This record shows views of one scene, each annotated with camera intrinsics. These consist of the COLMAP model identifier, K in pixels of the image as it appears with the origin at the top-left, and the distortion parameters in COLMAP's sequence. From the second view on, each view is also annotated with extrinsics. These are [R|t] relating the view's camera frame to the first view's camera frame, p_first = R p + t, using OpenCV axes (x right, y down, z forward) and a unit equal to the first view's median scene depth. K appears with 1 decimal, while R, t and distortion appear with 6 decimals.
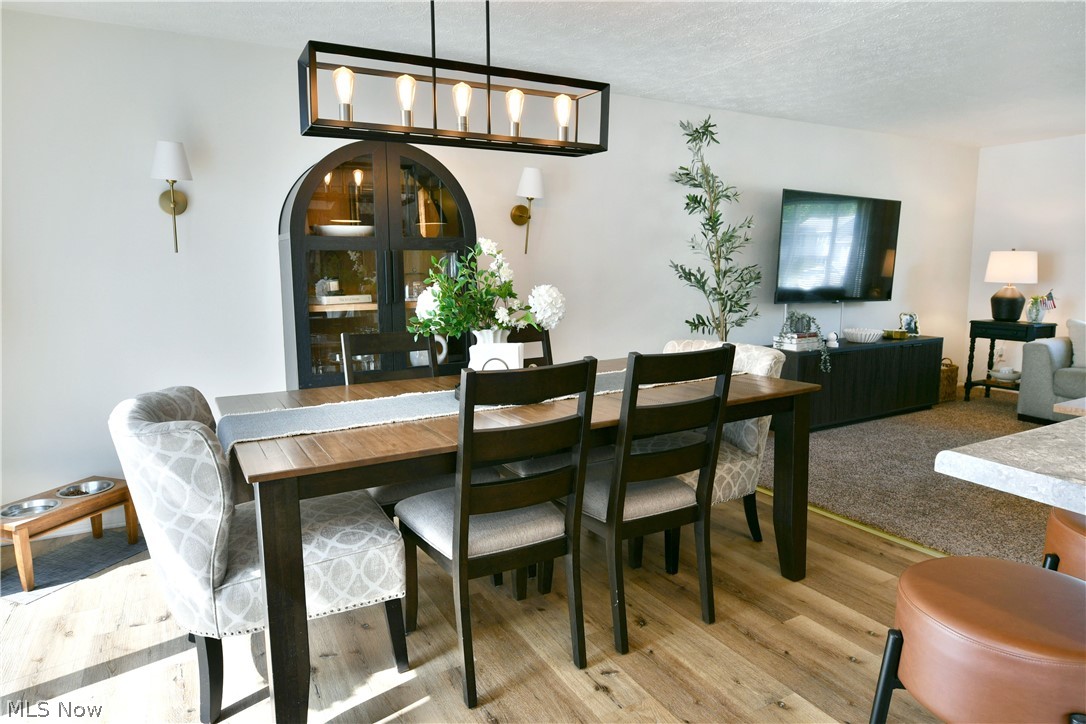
lens RADIAL K [[661.8, 0, 538.8], [0, 661.8, 349.8], [0, 0, 1]] dist [-0.013229, 0.001054]
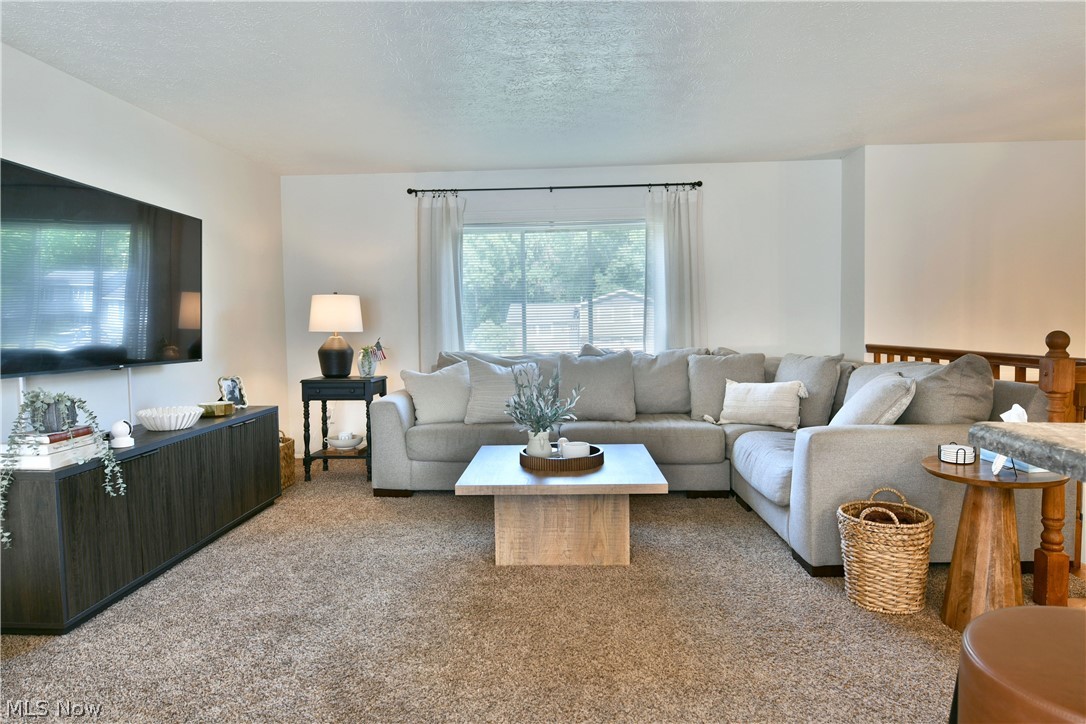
lens RADIAL K [[658.4, 0, 540.4], [0, 658.4, 360.0], [0, 0, 1]] dist [-0.016418, -0.000944]
pose [[0.529539, -0.052896, 0.846635, 0.143677], [0.119027, 0.992813, -0.012418, -0.025421], [-0.839893, 0.107348, 0.532030, 0.345835]]
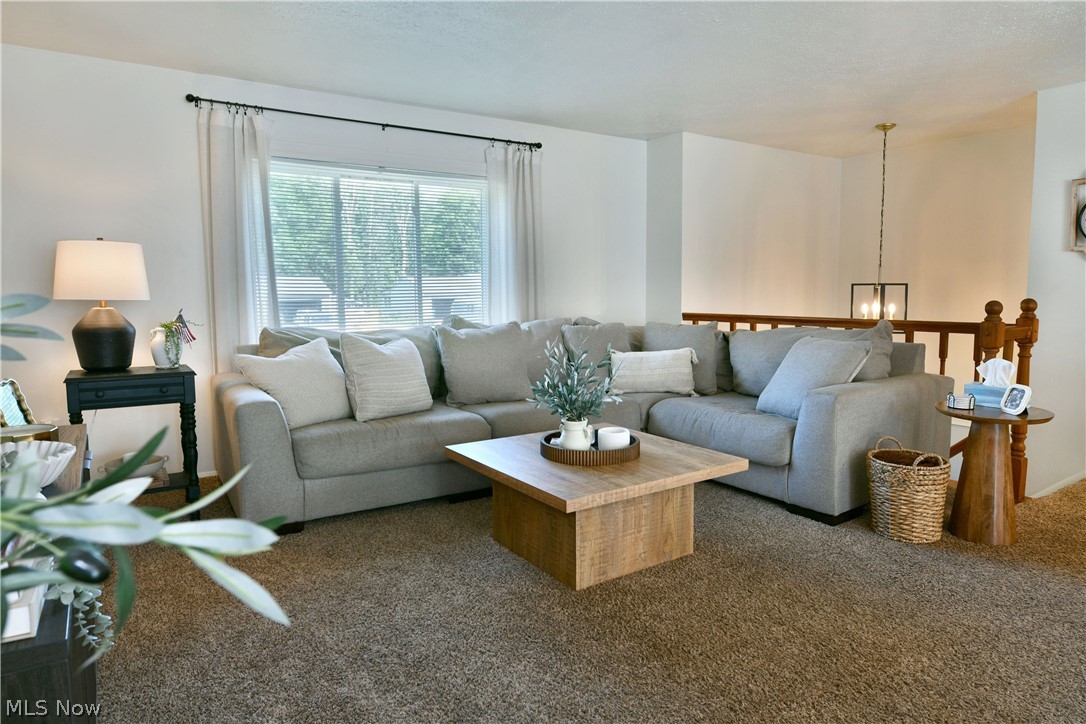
lens RADIAL K [[661.8, 0, 538.8], [0, 661.8, 349.8], [0, 0, 1]] dist [-0.013229, 0.001054]
pose [[-0.075782, -0.087046, 0.993318, 0.154822], [0.126582, 0.987283, 0.096174, -0.070873], [-0.989057, 0.133024, -0.063800, 0.710876]]
